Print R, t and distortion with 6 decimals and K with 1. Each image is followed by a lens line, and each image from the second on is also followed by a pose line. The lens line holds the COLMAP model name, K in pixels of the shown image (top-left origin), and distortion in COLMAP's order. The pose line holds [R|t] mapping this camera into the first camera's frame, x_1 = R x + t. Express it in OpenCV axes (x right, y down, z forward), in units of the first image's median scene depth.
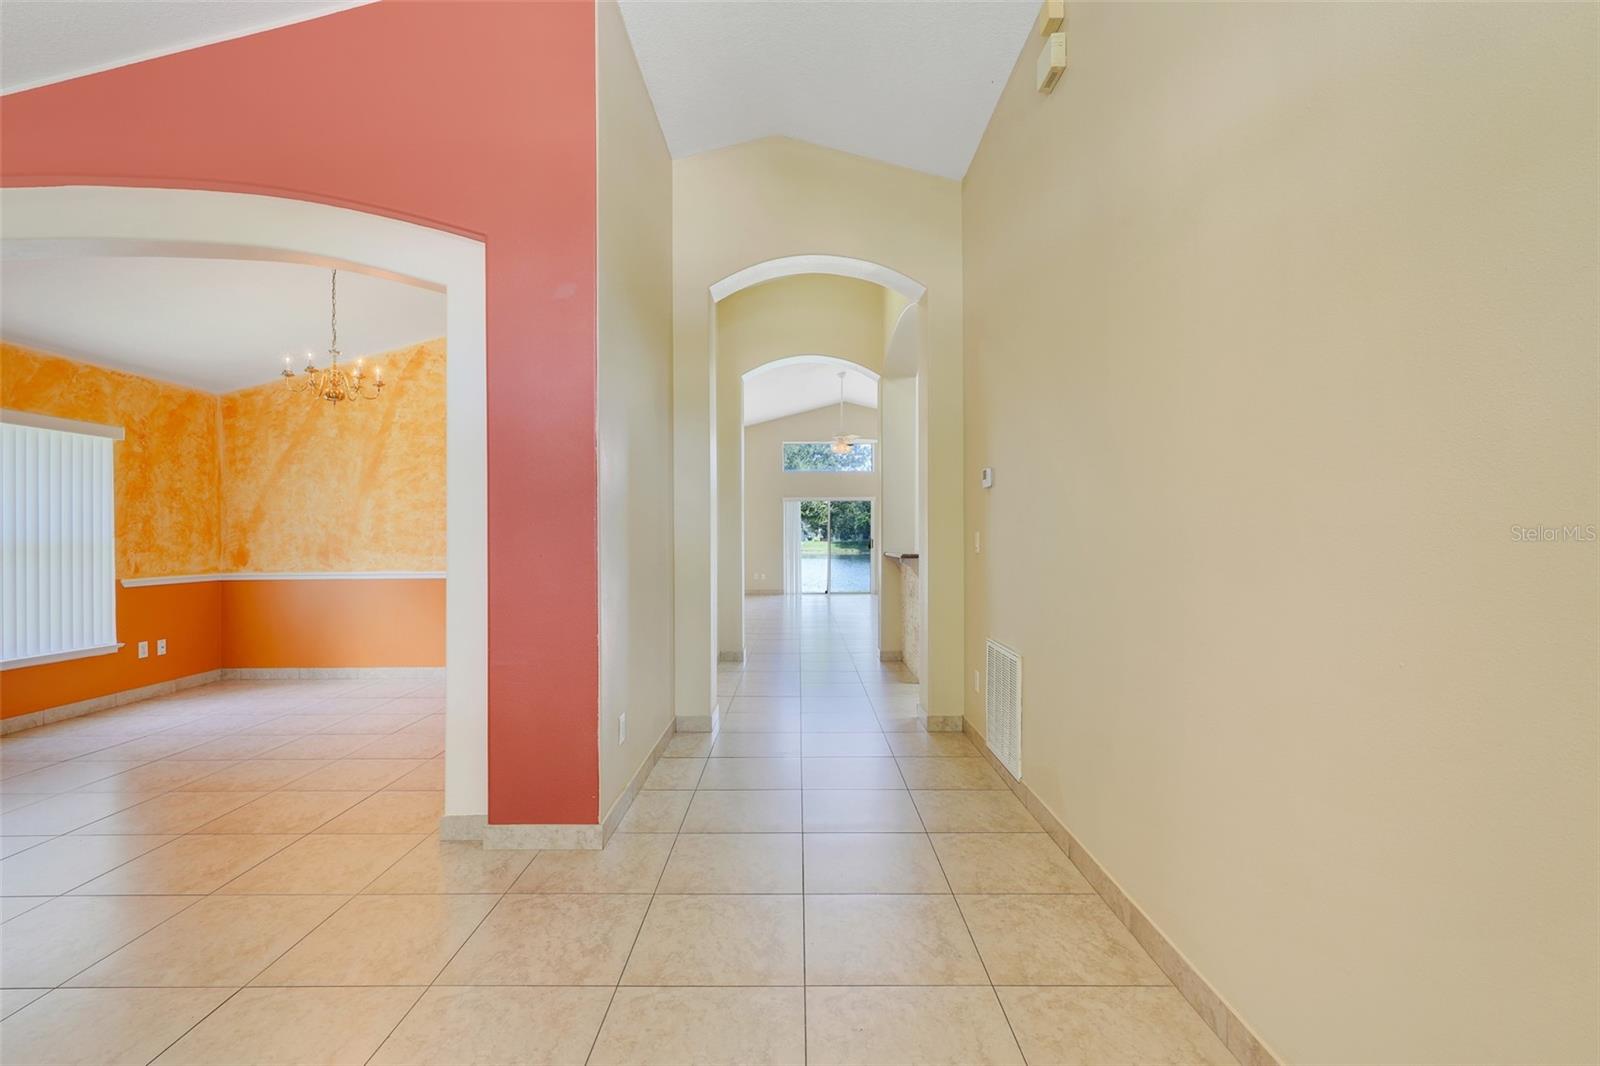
lens RADIAL K [[761.9, 0, 857.5], [0, 761.9, 535.6], [0, 0, 1]] dist [-0.003722, 0.002274]
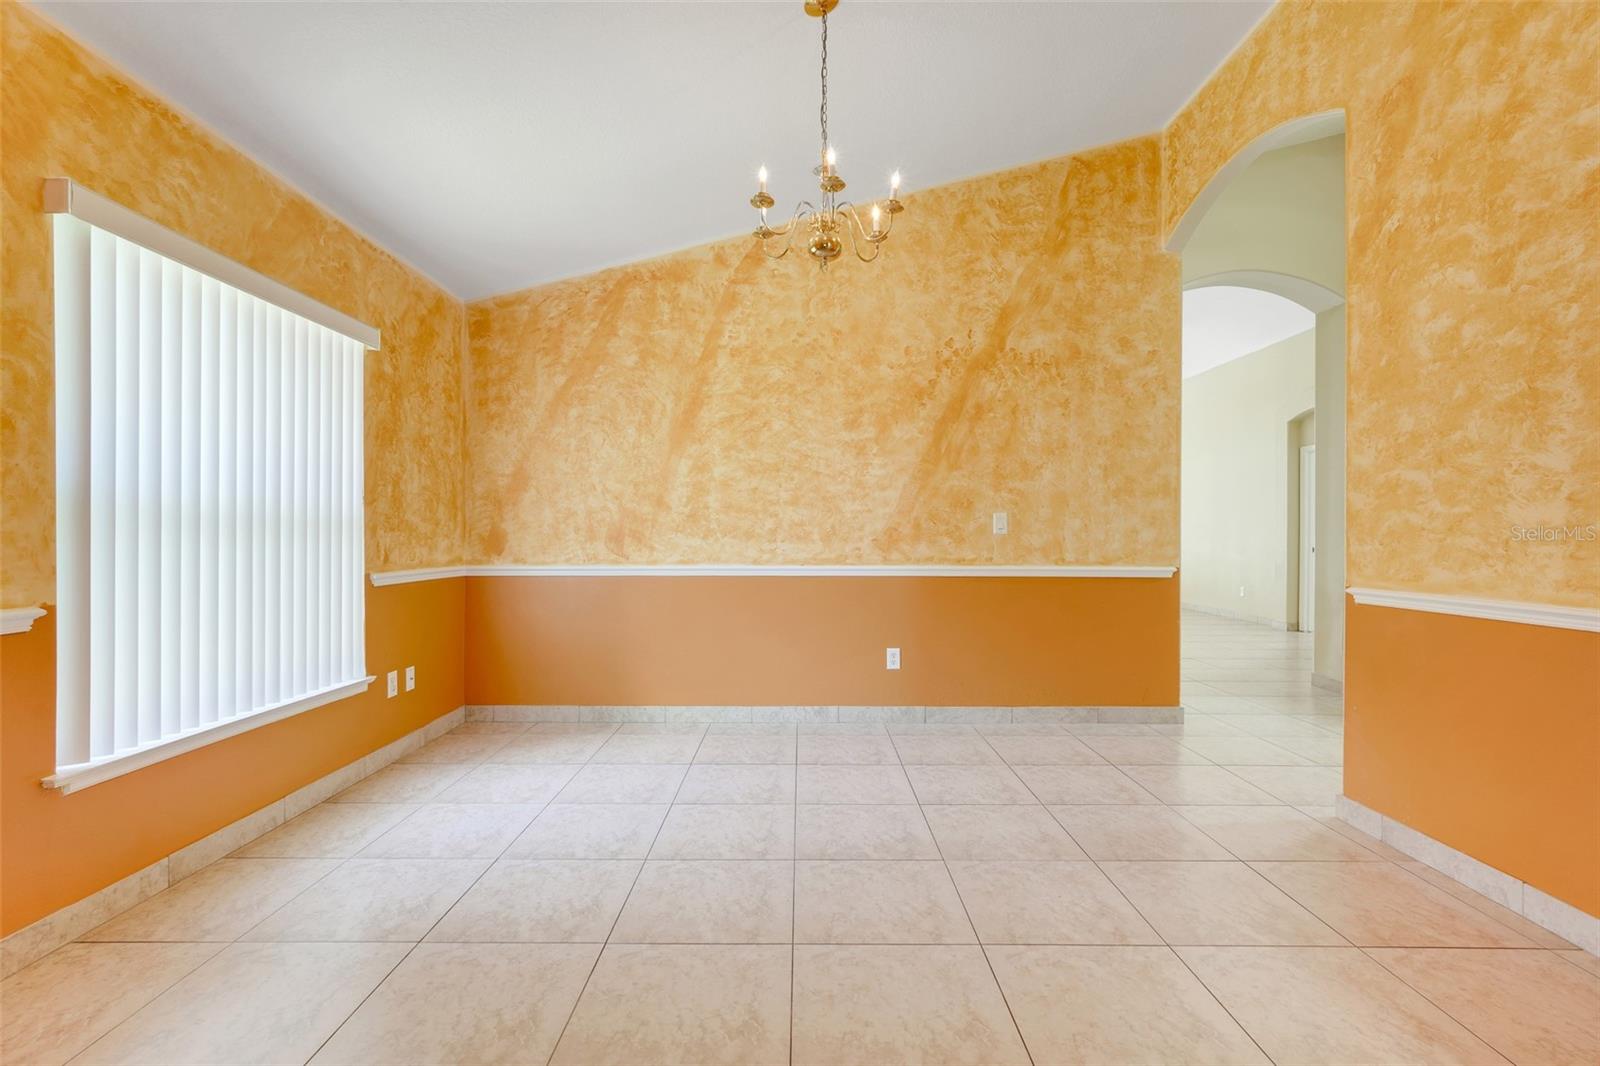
lens RADIAL K [[714.7, 0, 805.1], [0, 714.7, 534.3], [0, 0, 1]] dist [-0.010515, 0.005517]
pose [[0.999942, 0.010217, -0.003523, -0.530641], [-0.010218, 0.999948, -0.000257, 0.018834], [0.003520, 0.000293, 0.999994, 0.363023]]
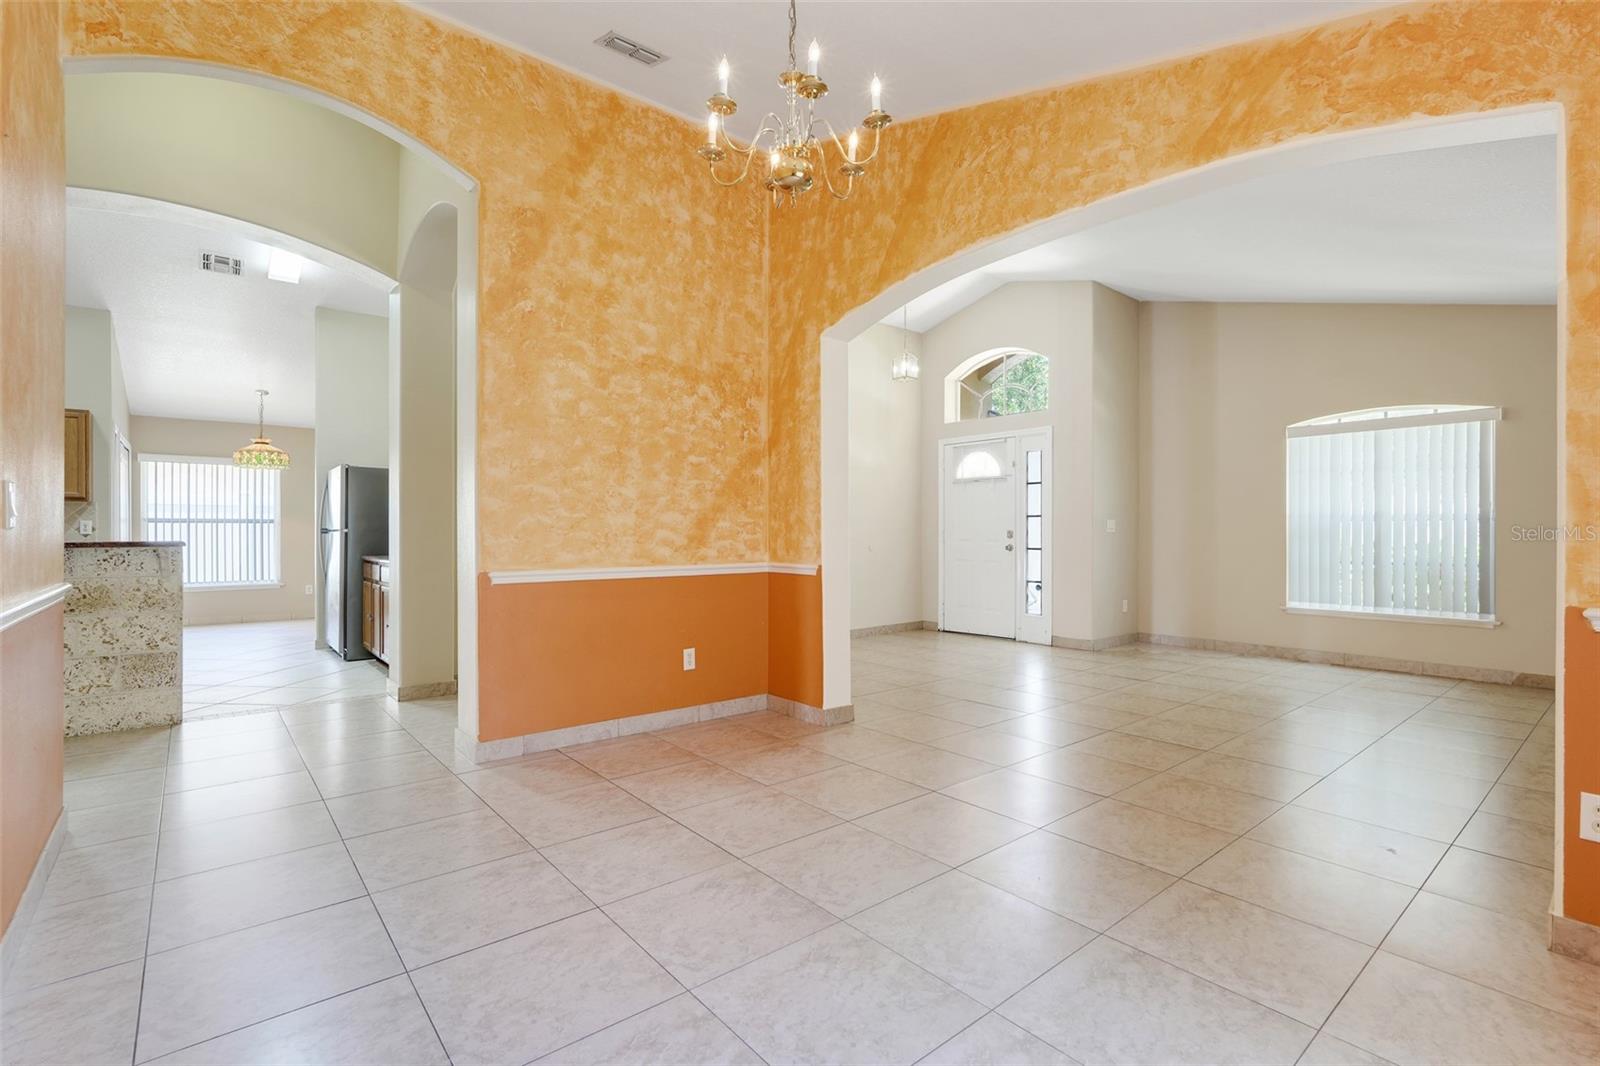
lens RADIAL K [[714.7, 0, 795.7], [0, 714.7, 530.5], [0, 0, 1]] dist [-0.010515, 0.005517]
pose [[-0.617165, 0.006536, 0.786807, -0.760446], [0.002086, 0.999976, -0.006670, 0.019678], [-0.786831, -0.002475, -0.617163, 0.920592]]
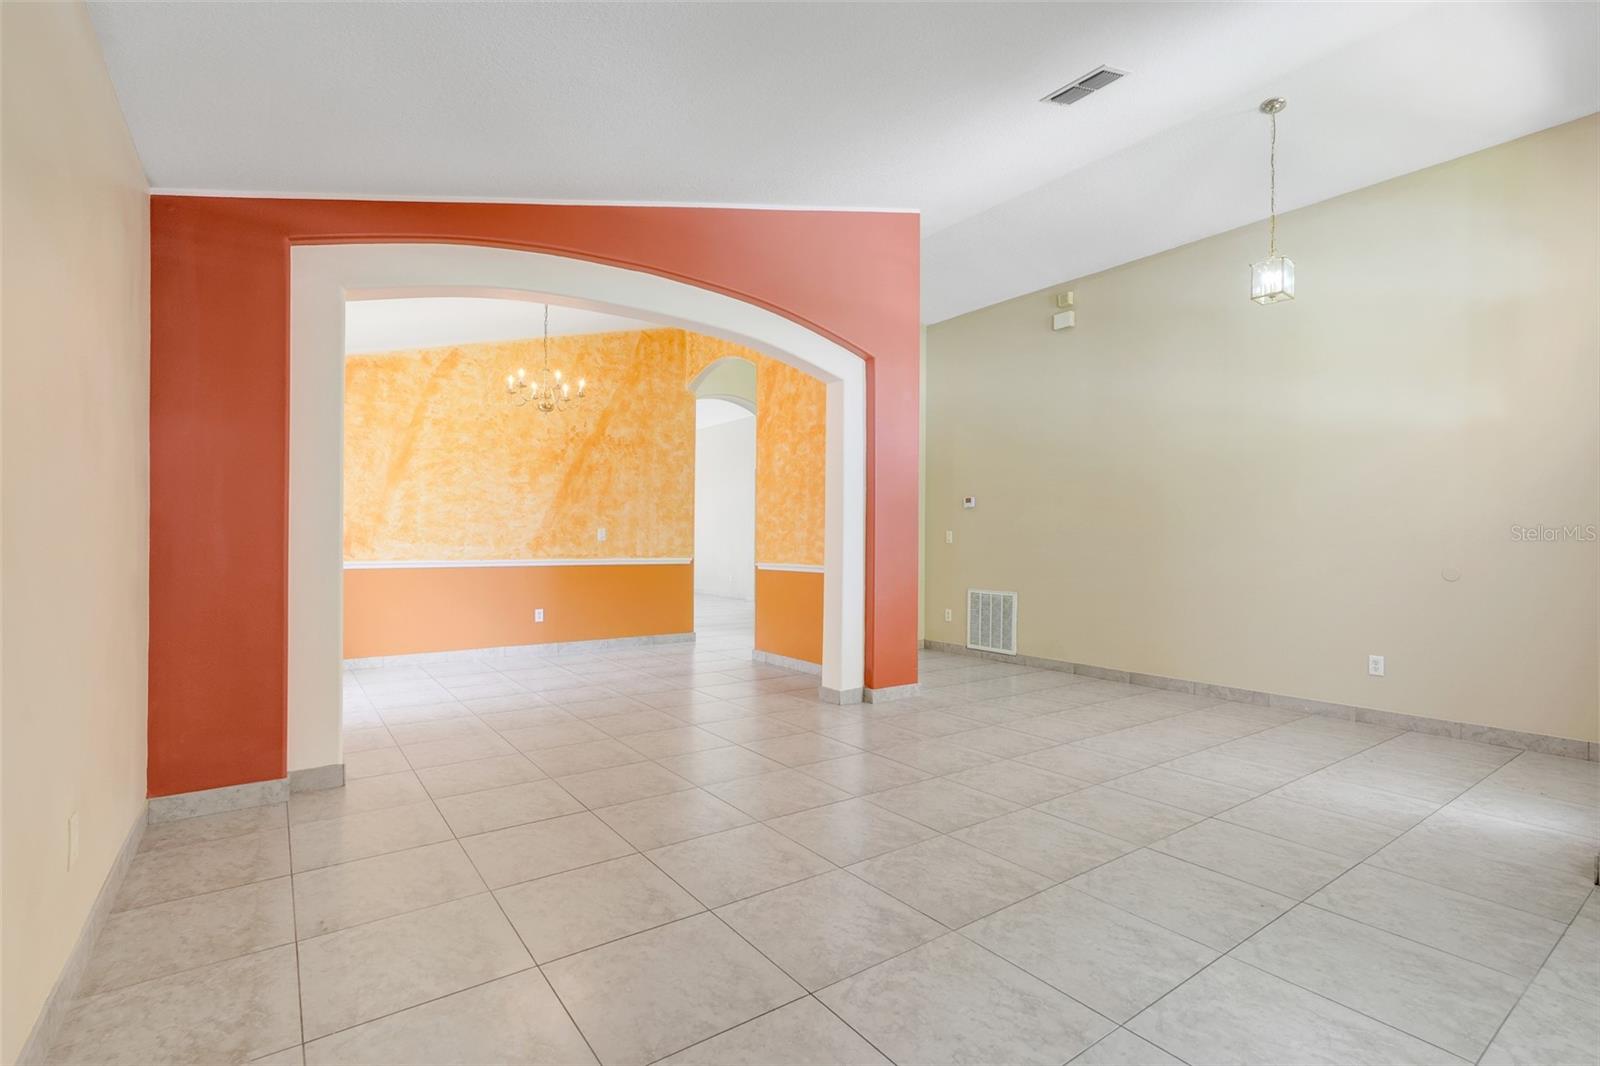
lens RADIAL K [[714.7, 0, 785.2], [0, 714.7, 530.7], [0, 0, 1]] dist [-0.010515, 0.005517]
pose [[0.820641, 0.019413, 0.571115, -0.759765], [-0.010650, 0.999769, -0.018681, 0.019064], [-0.571345, 0.009248, 0.820658, -0.074821]]
